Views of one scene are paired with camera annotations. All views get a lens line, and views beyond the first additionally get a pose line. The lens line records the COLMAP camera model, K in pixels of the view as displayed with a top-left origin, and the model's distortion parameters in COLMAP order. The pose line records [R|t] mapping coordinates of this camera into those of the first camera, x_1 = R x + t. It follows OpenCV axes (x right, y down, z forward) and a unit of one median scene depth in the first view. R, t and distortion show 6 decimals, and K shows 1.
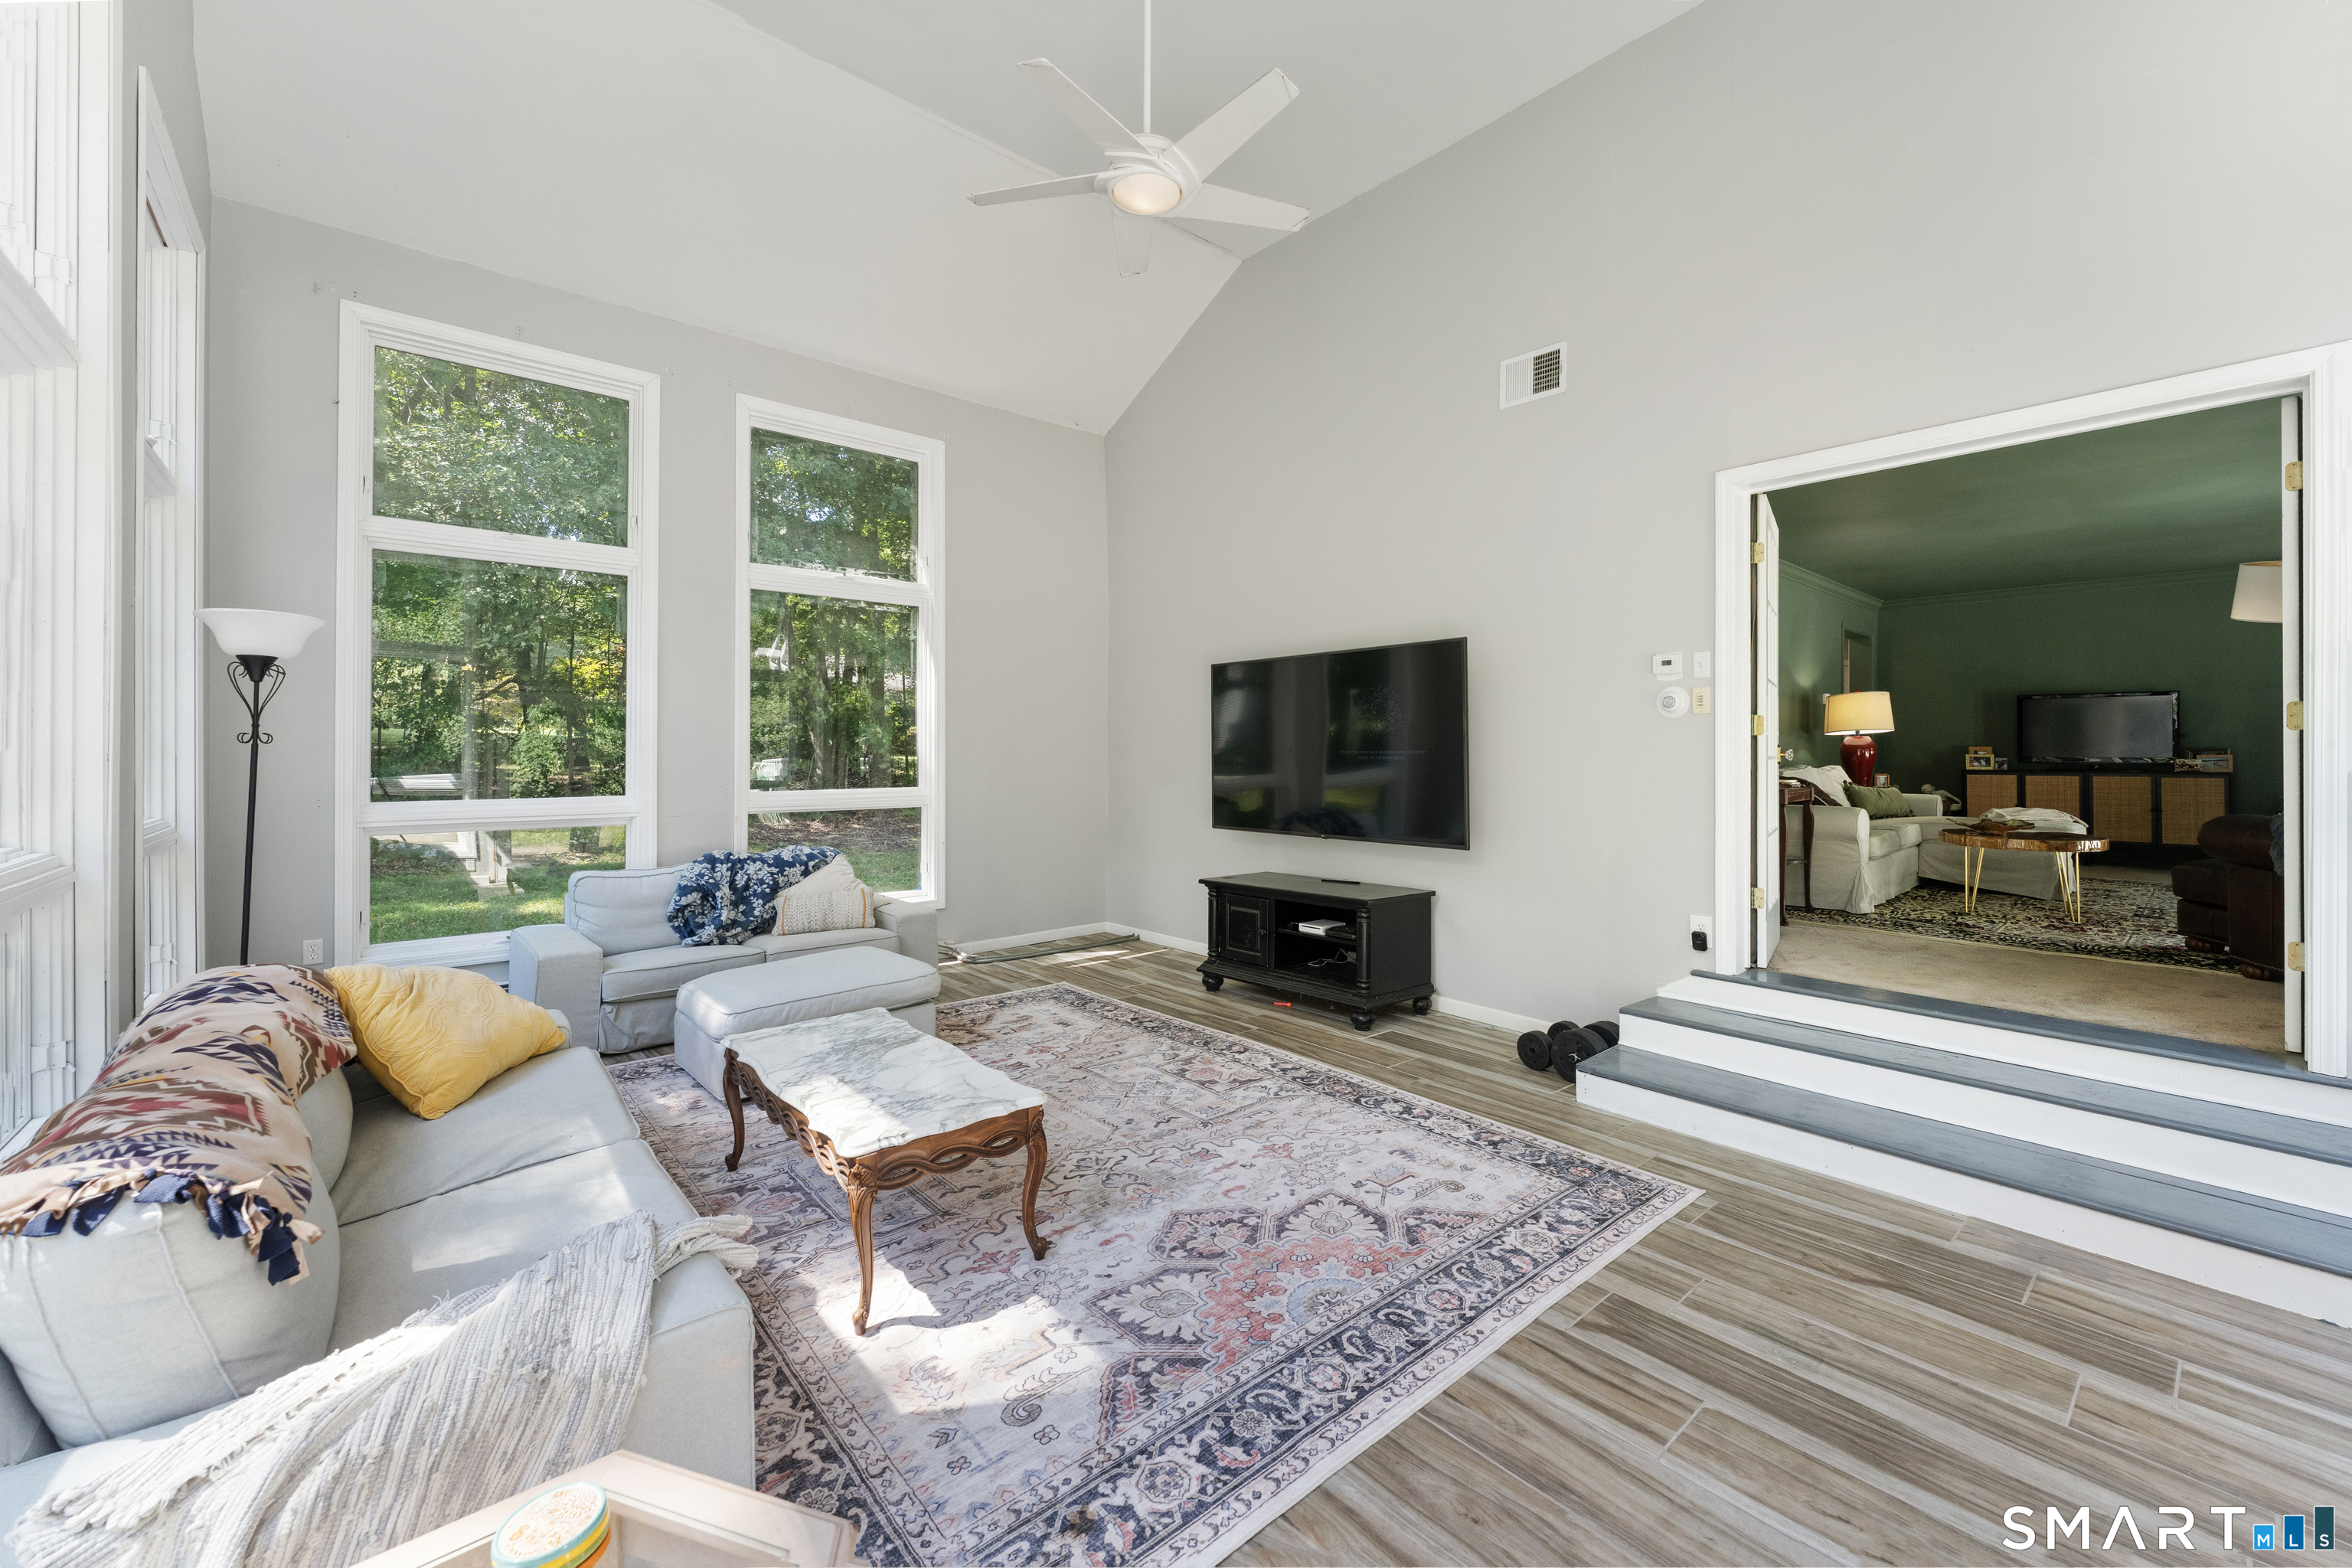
lens RADIAL K [[948.0, 0, 1188.2], [0, 948.0, 758.2], [0, 0, 1]] dist [0.001713, -0.000467]
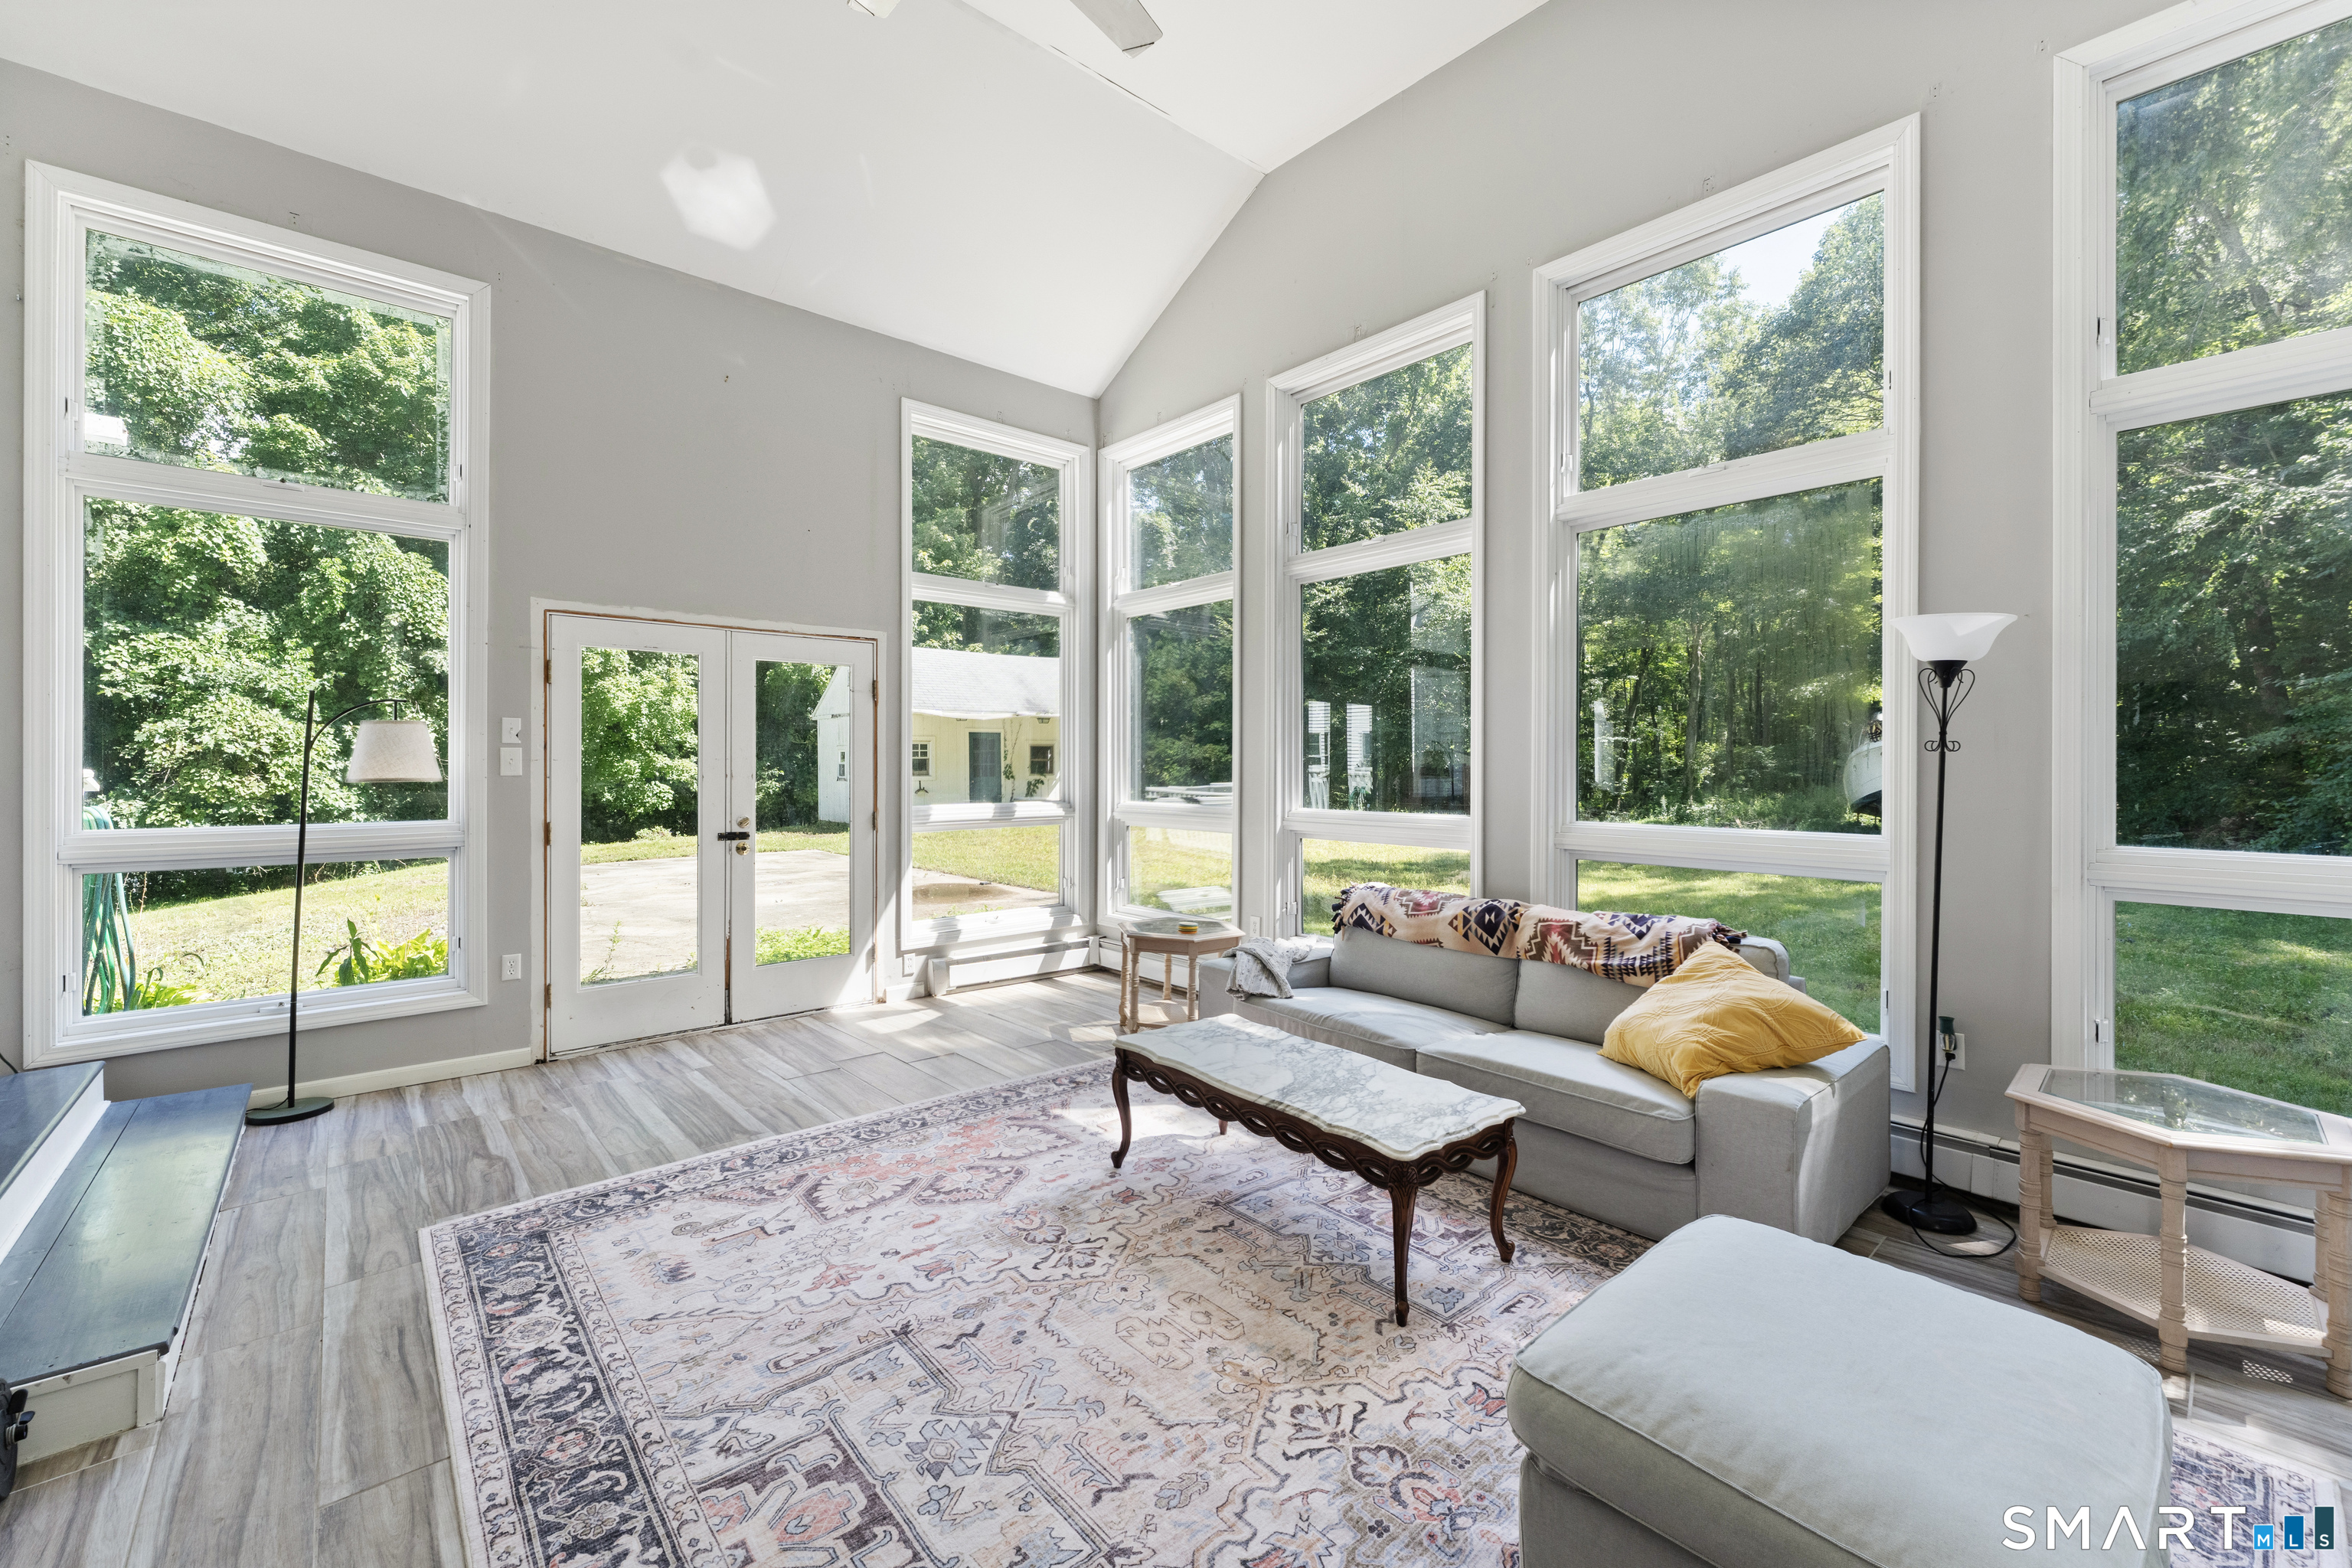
lens RADIAL K [[948.0, 0, 1164.0], [0, 948.0, 767.3], [0, 0, 1]] dist [0.001713, -0.000467]
pose [[-0.999999, -0.001200, -0.000520, -0.189965], [-0.001204, 0.999972, 0.007446, -0.005743], [0.000511, 0.007446, -0.999972, 1.965267]]
